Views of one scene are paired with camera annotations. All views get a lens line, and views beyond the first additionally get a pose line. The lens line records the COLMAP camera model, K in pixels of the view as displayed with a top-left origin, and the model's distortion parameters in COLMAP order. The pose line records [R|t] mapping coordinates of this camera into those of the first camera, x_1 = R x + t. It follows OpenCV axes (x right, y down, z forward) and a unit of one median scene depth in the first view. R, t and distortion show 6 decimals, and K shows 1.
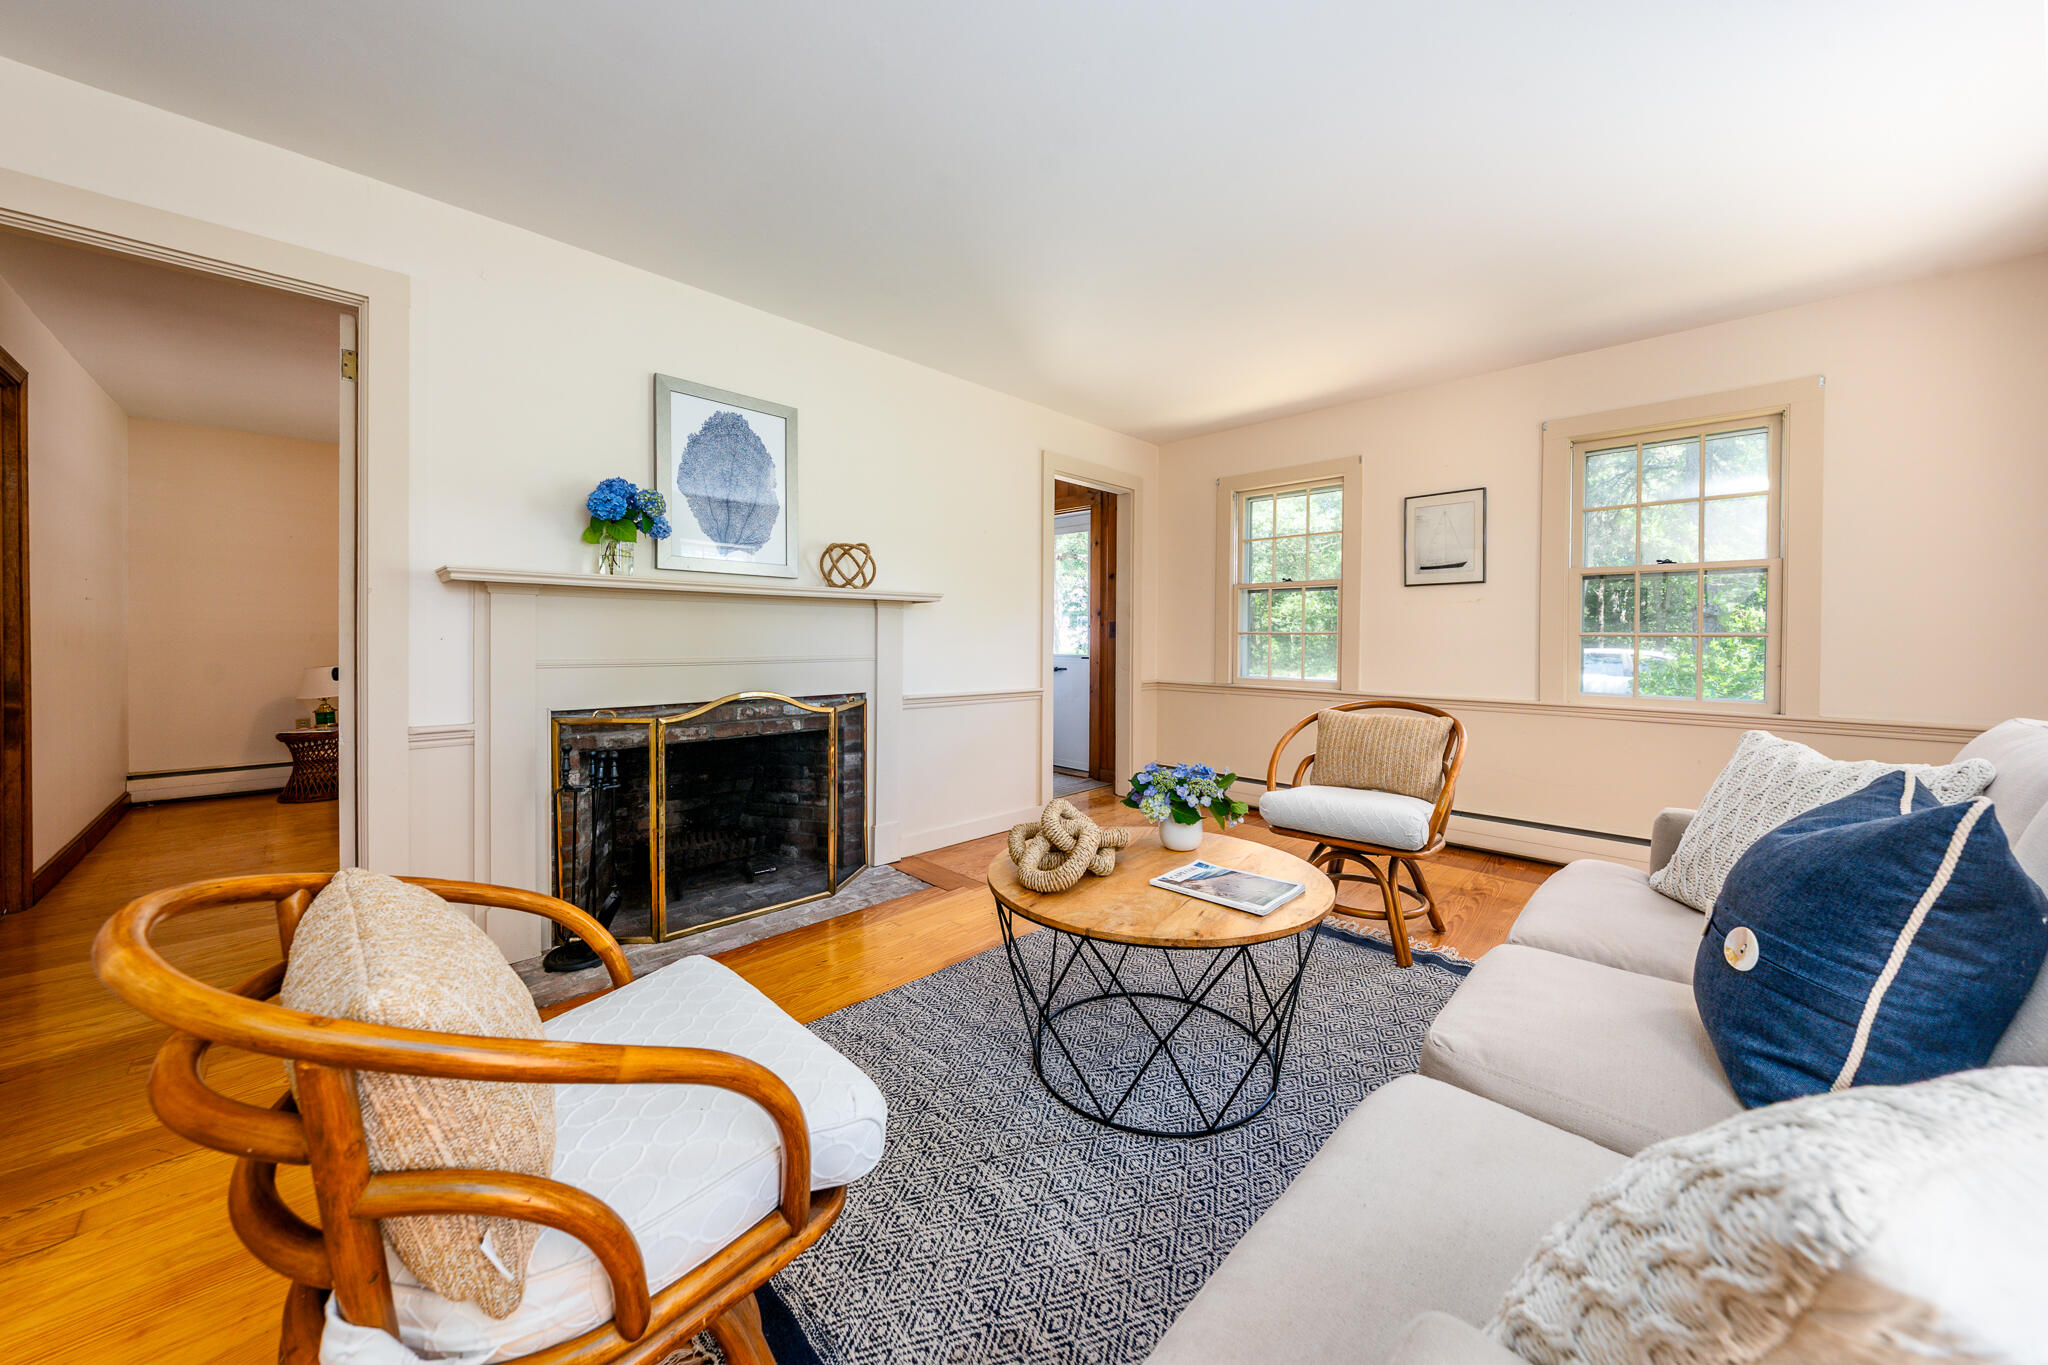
lens RADIAL K [[725.1, 0, 1020.1], [0, 725.1, 645.6], [0, 0, 1]] dist [0.012278, 0.000048]
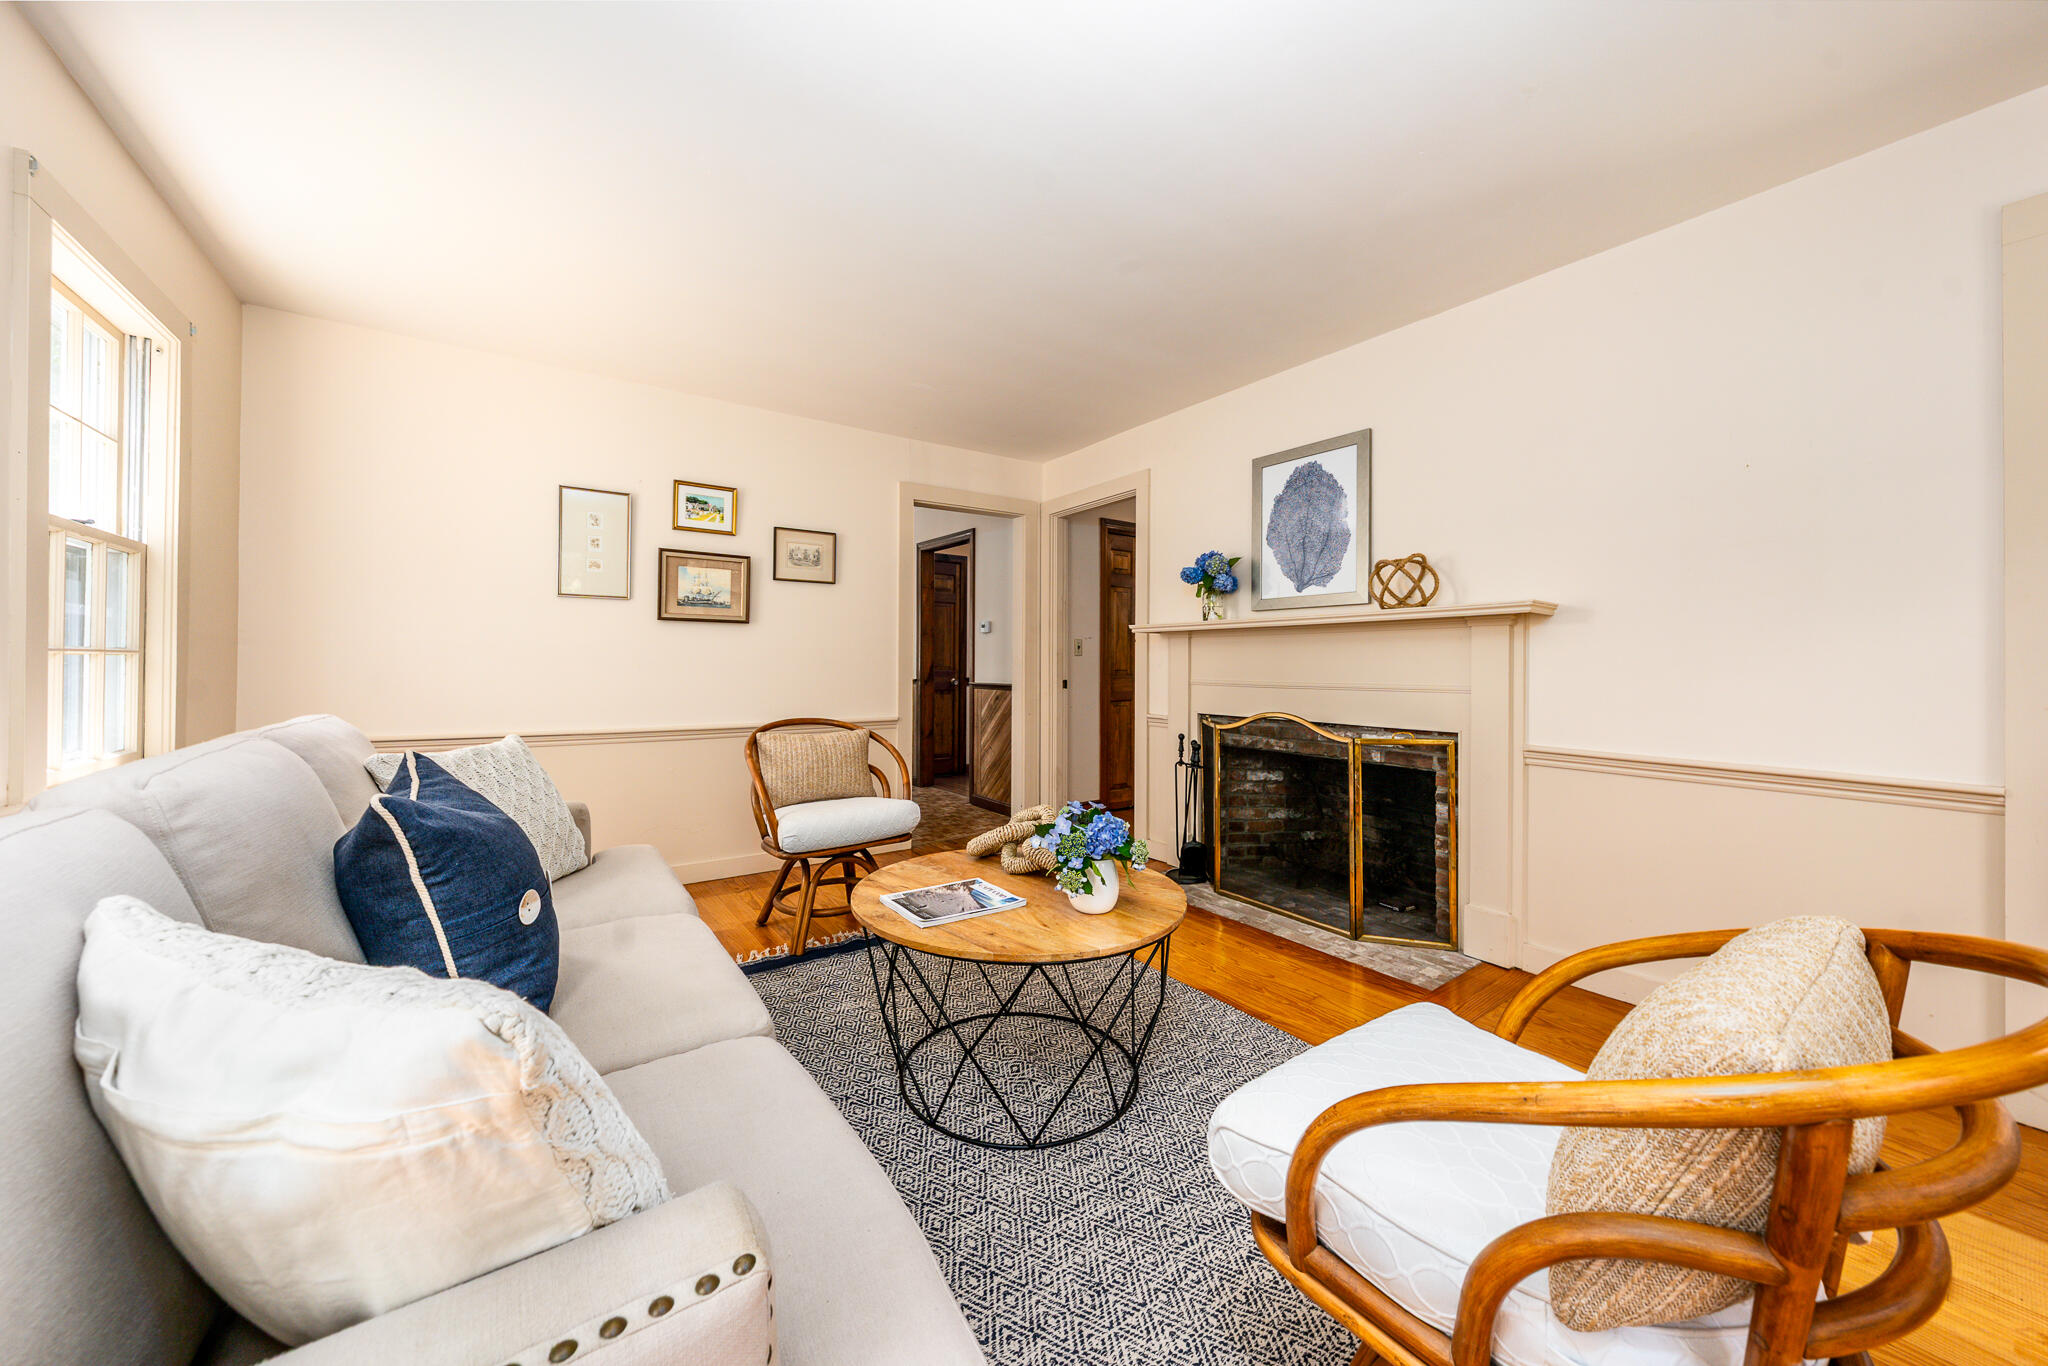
lens RADIAL K [[725.1, 0, 1023.3], [0, 725.1, 663.7], [0, 0, 1]] dist [0.012278, 0.000048]
pose [[-0.167188, -0.004999, -0.985912, 0.736646], [-0.016087, 0.999868, -0.002342, -0.002899], [0.985794, 0.015469, -0.167246, 0.725745]]
